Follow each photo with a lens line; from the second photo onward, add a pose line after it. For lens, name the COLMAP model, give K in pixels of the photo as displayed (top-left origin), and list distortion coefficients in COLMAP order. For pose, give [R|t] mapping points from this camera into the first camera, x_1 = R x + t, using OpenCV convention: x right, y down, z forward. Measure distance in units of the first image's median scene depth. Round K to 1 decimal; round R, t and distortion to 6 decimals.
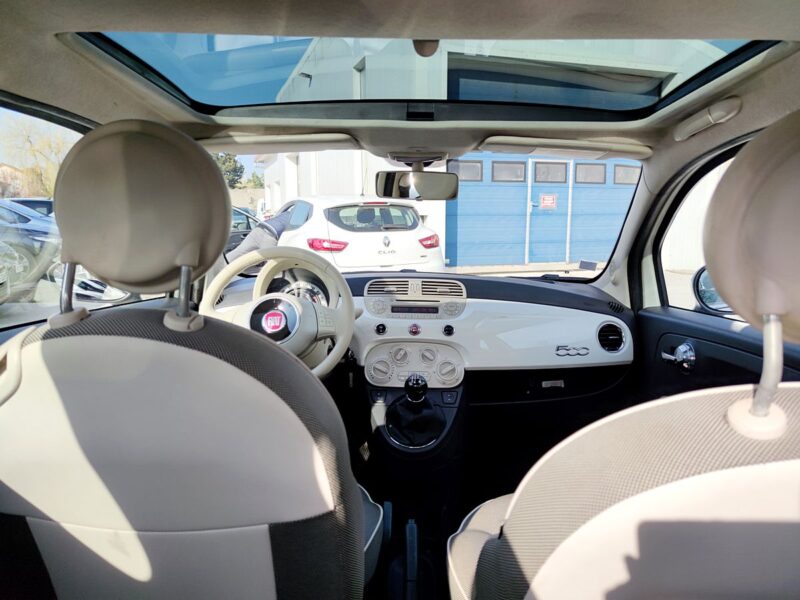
lens RADIAL K [[586.5, 0, 405.2], [0, 586.5, 324.2], [0, 0, 1]] dist [0.078358, -0.079290]
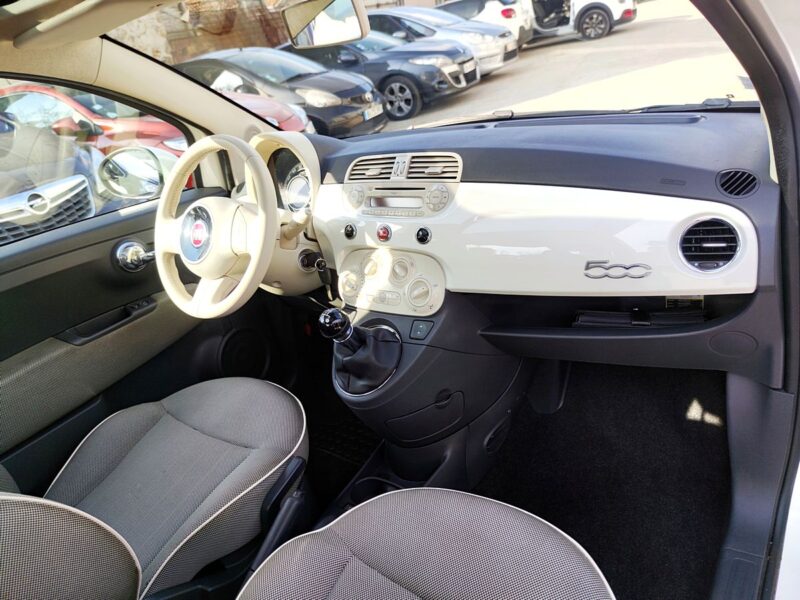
lens RADIAL K [[586.5, 0, 405.2], [0, 586.5, 324.2], [0, 0, 1]] dist [0.078358, -0.079290]
pose [[0.812779, 0.110796, -0.571940, 0.457588], [0.086675, 0.947824, 0.306784, -0.103151], [0.576089, -0.298920, 0.760768, 0.415334]]
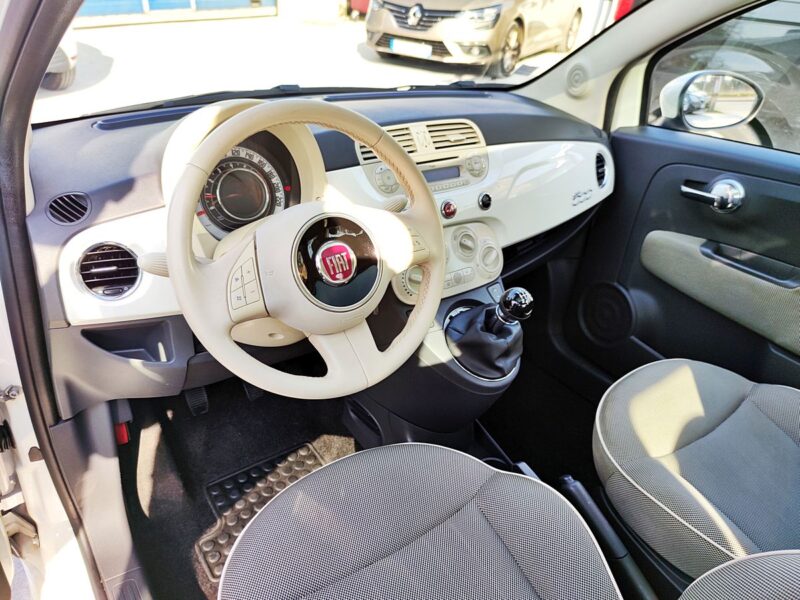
lens RADIAL K [[586.5, 0, 405.2], [0, 586.5, 324.2], [0, 0, 1]] dist [0.078358, -0.079290]
pose [[0.799253, -0.286757, 0.528171, -0.405224], [0.061425, 0.913203, 0.402848, -0.140973], [-0.597847, -0.289534, 0.747495, 0.479233]]
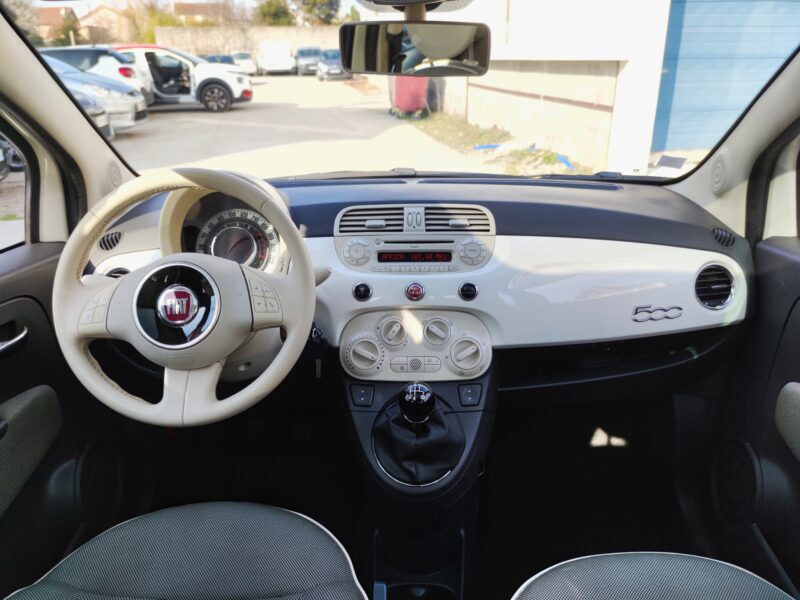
lens RADIAL K [[586.5, 0, 405.2], [0, 586.5, 324.2], [0, 0, 1]] dist [0.078358, -0.079290]
pose [[0.999692, -0.024684, -0.002390, 0.005907], [0.024537, 0.970533, 0.239717, -0.107016], [-0.003598, -0.239701, 0.970840, 0.362562]]
